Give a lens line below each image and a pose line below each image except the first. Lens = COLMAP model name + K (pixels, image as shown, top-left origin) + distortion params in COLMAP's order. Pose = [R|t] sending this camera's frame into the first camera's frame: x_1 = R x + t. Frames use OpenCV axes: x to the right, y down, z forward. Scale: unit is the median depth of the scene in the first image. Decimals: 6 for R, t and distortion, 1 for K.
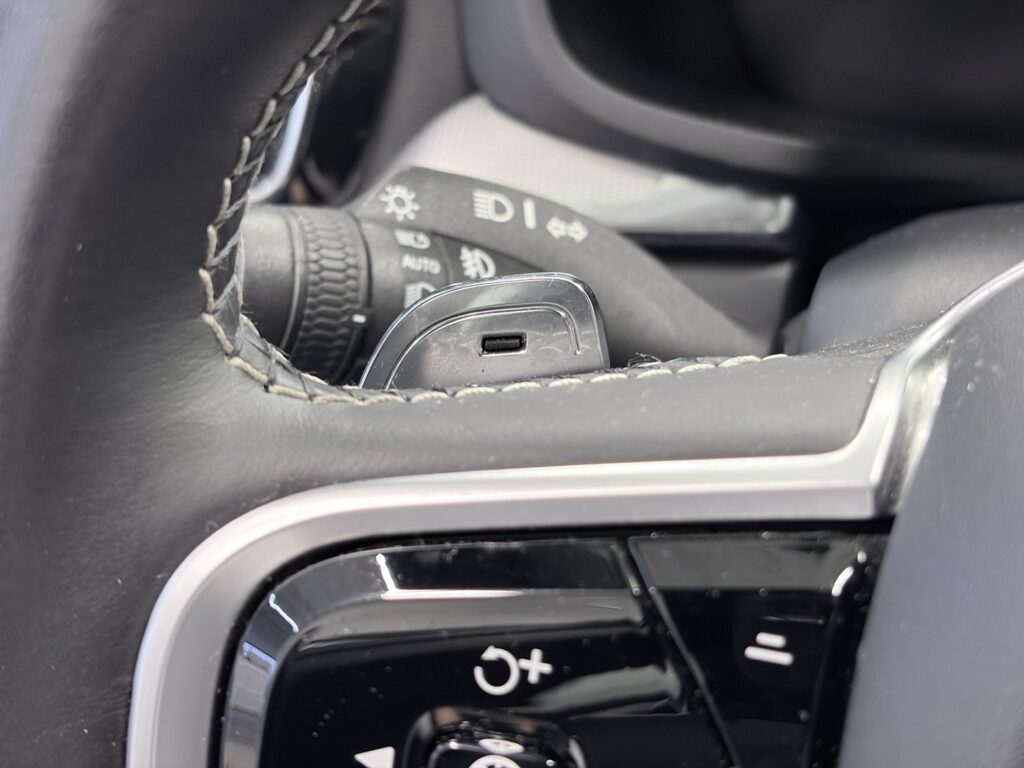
lens RADIAL K [[1718.5, 0, 541.6], [0, 1718.5, 378.0], [0, 0, 1]] dist [0.074939, 0.000000]
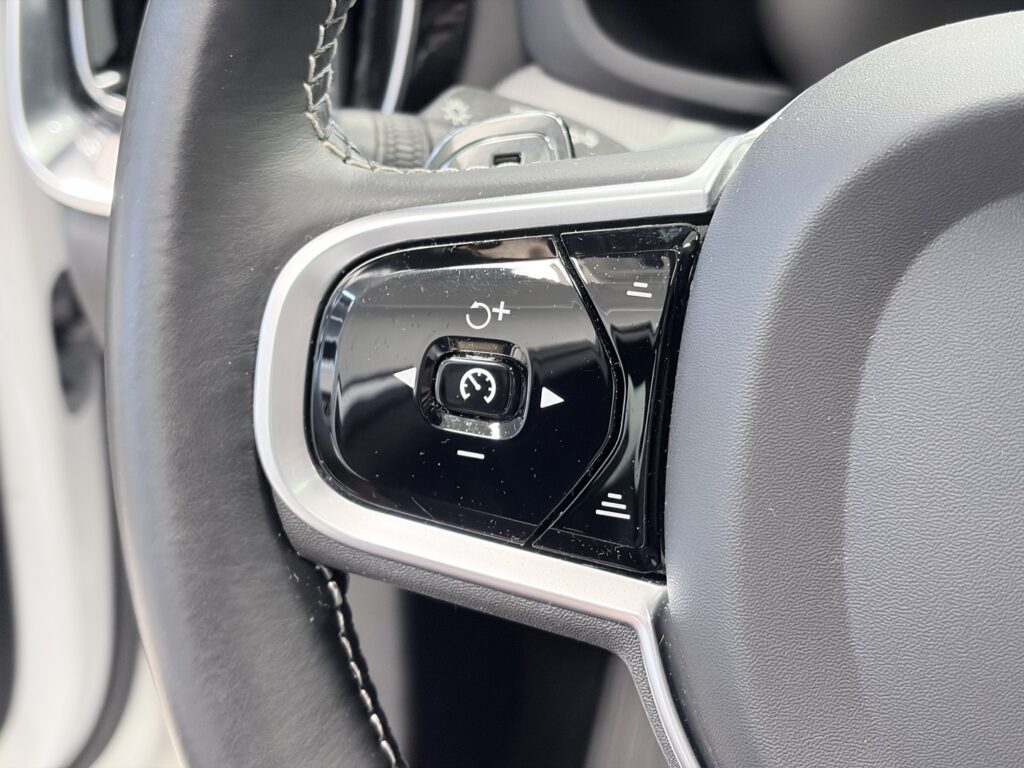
lens RADIAL K [[1718.5, 0, 510.8], [0, 1718.5, 383.7], [0, 0, 1]] dist [0.074939, 0.000000]
pose [[0.995514, 0.007847, -0.094288, 0.146535], [-0.013077, 0.998402, -0.054984, 0.301161], [0.093706, 0.055971, 0.994025, -0.561184]]
